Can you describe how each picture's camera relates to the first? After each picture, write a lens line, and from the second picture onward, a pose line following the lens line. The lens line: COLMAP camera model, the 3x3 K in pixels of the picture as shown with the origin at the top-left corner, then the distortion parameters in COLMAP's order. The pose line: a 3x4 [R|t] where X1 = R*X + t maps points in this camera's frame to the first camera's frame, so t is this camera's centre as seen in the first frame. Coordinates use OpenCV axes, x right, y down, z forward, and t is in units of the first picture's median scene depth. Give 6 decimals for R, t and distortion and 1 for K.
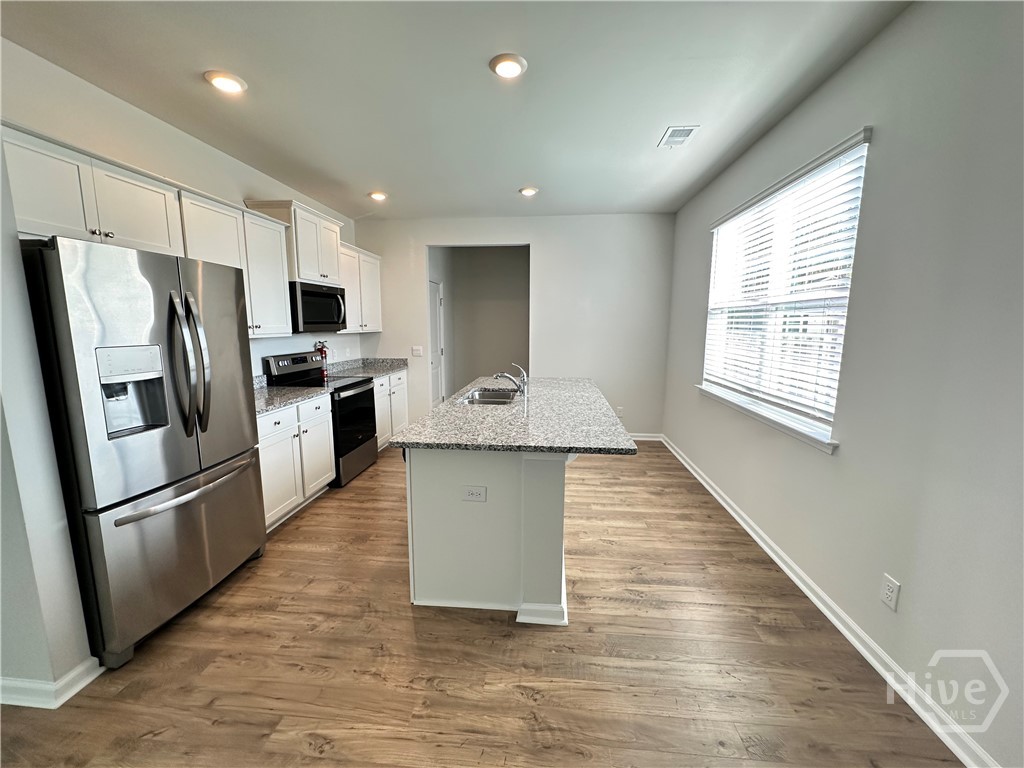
lens RADIAL K [[410.2, 0, 512.8], [0, 410.2, 383.9], [0, 0, 1]] dist [-0.000998, 0.000356]
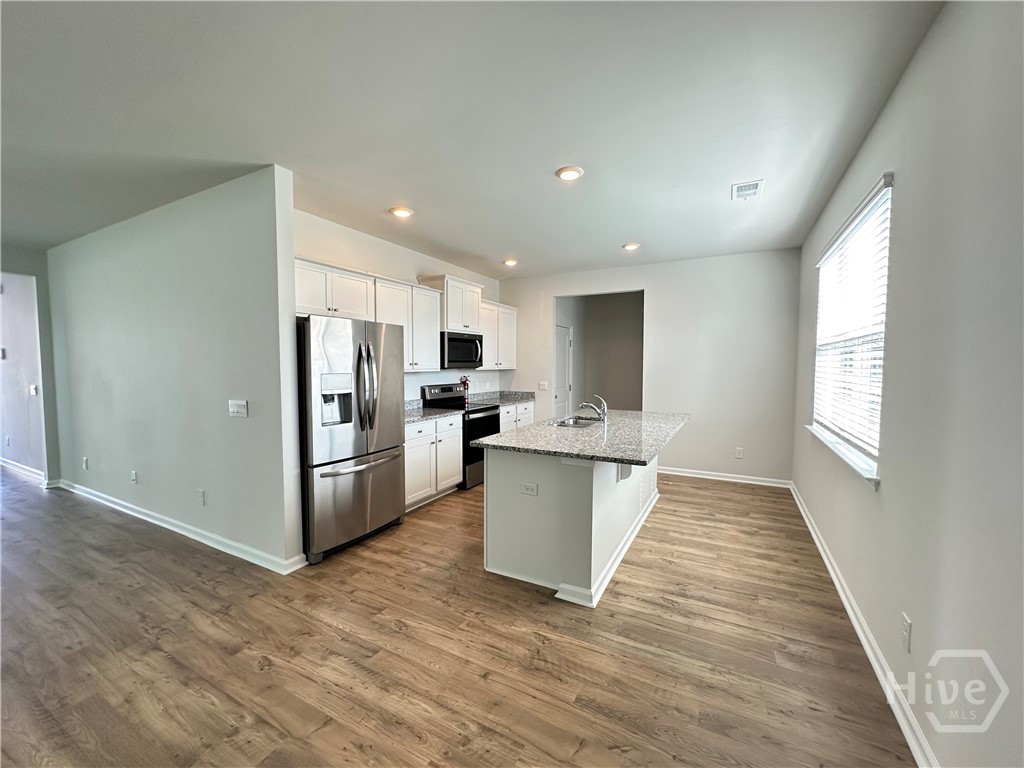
lens RADIAL K [[410.2, 0, 513.1], [0, 410.2, 384.6], [0, 0, 1]] dist [-0.000998, 0.000356]
pose [[0.921701, 0.018087, -0.387479, 0.325915], [-0.055173, 0.994869, -0.084801, 0.045746], [0.383957, 0.099539, 0.917970, -0.230560]]
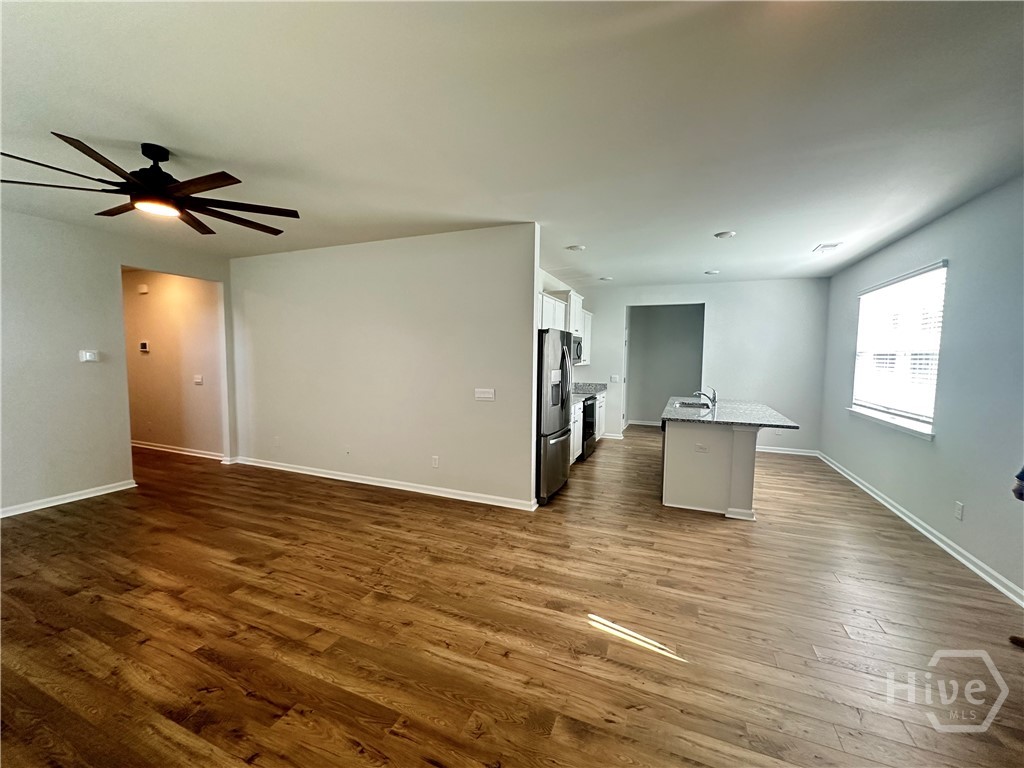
lens RADIAL K [[410.2, 0, 512.7], [0, 410.2, 382.8], [0, 0, 1]] dist [-0.000998, 0.000356]
pose [[0.954886, 0.028724, -0.295580, -0.352027], [-0.052631, 0.995924, -0.073245, 0.133604], [0.292272, 0.085497, 0.952506, -1.048202]]
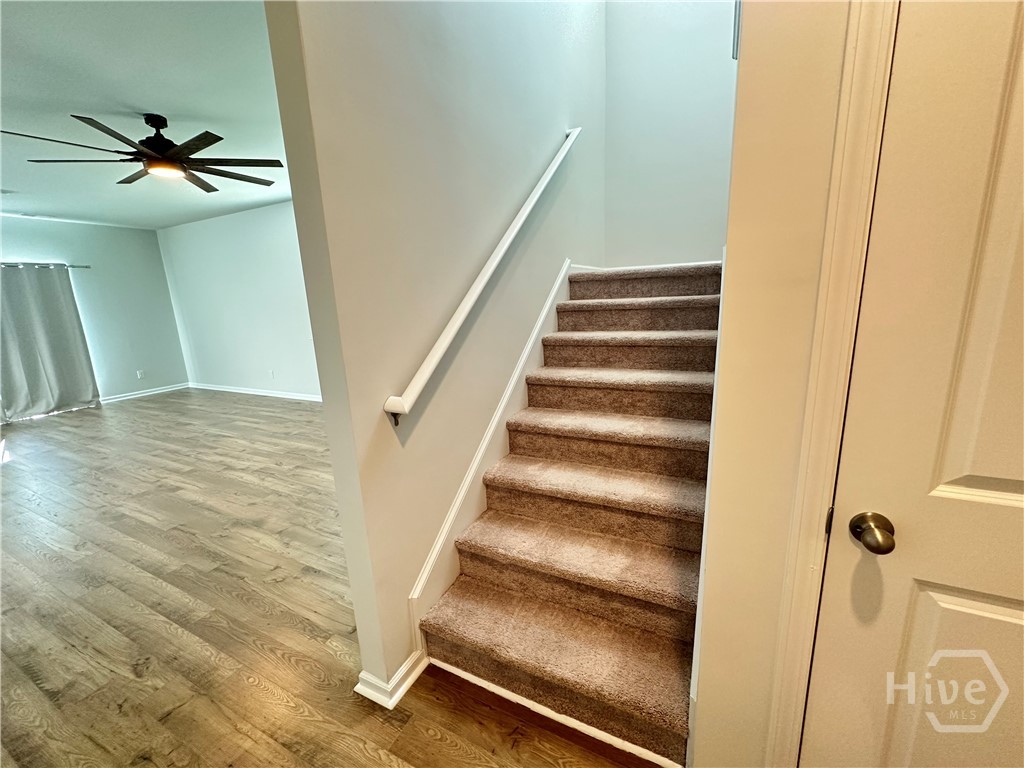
lens RADIAL K [[410.2, 0, 510.9], [0, 410.2, 385.4], [0, 0, 1]] dist [-0.000998, 0.000356]
pose [[-0.930318, -0.037208, 0.364862, -3.169815], [0.097510, 0.933940, 0.343871, -0.072821], [-0.353554, 0.355487, -0.865233, 0.697084]]
